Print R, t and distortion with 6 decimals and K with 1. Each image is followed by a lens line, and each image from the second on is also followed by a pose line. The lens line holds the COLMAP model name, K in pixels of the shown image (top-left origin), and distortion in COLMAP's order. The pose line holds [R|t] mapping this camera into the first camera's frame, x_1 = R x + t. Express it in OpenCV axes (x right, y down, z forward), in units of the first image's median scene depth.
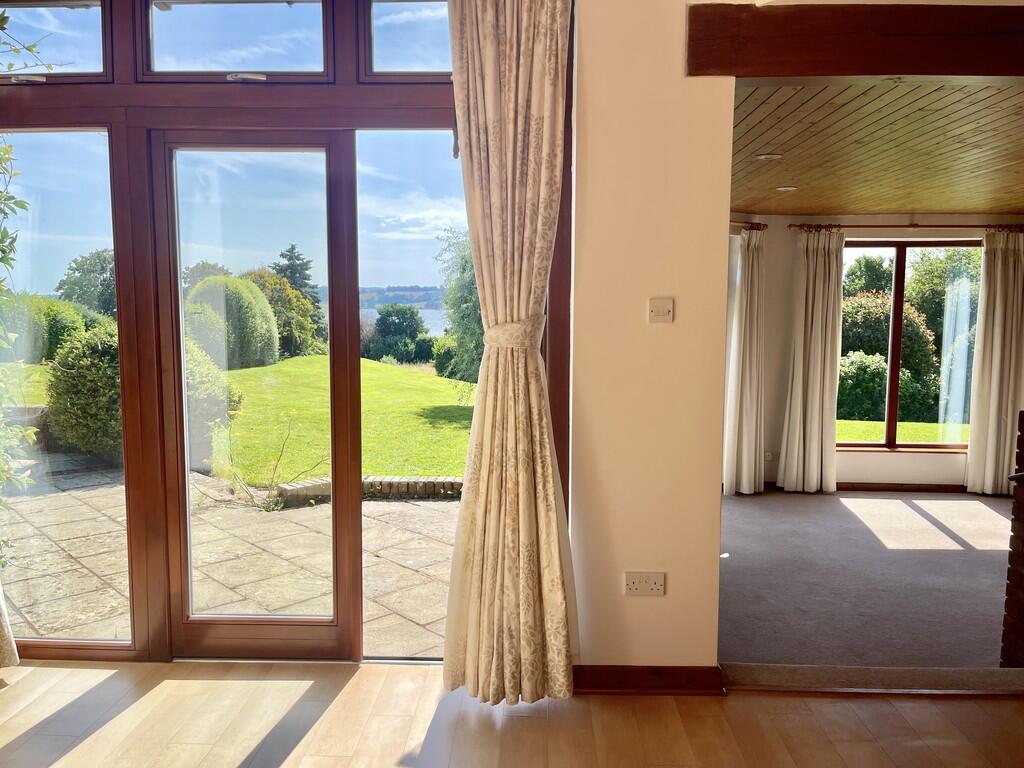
lens RADIAL K [[768.1, 0, 514.2], [0, 768.1, 390.7], [0, 0, 1]] dist [0.044891, -0.024639]
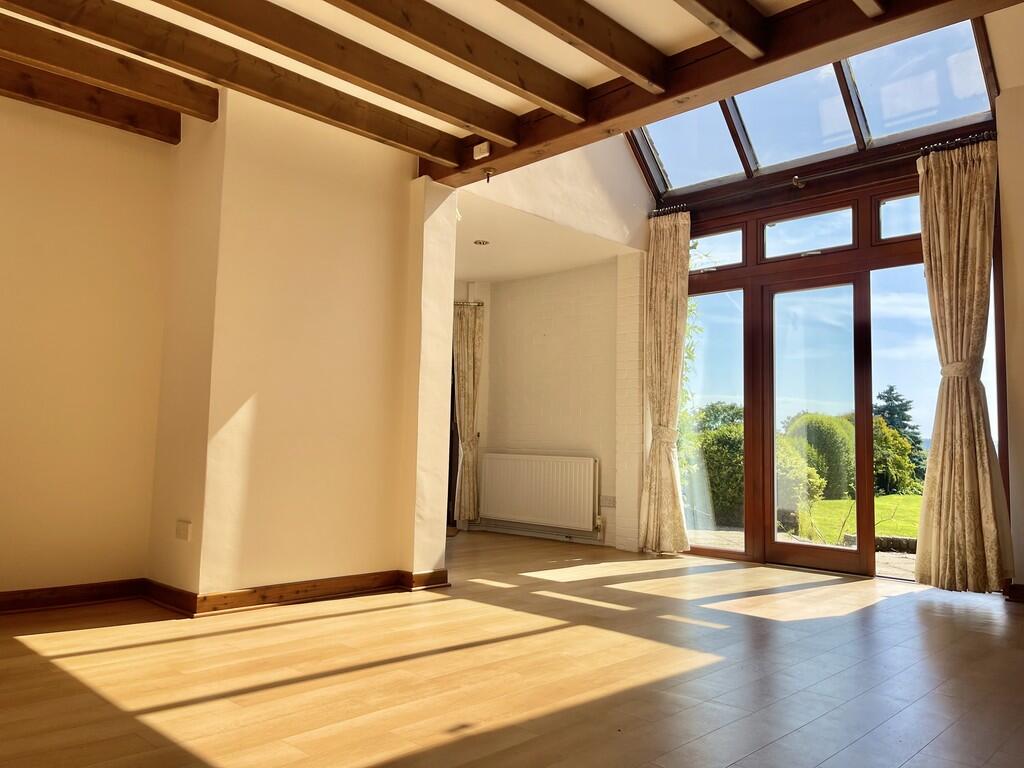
lens RADIAL K [[768.1, 0, 502.7], [0, 768.1, 388.2], [0, 0, 1]] dist [0.044891, -0.024639]
pose [[0.729735, -0.040635, -0.682521, 0.437132], [-0.097888, 0.981740, -0.163108, 0.350330], [0.676686, 0.185837, 0.712433, -0.922005]]
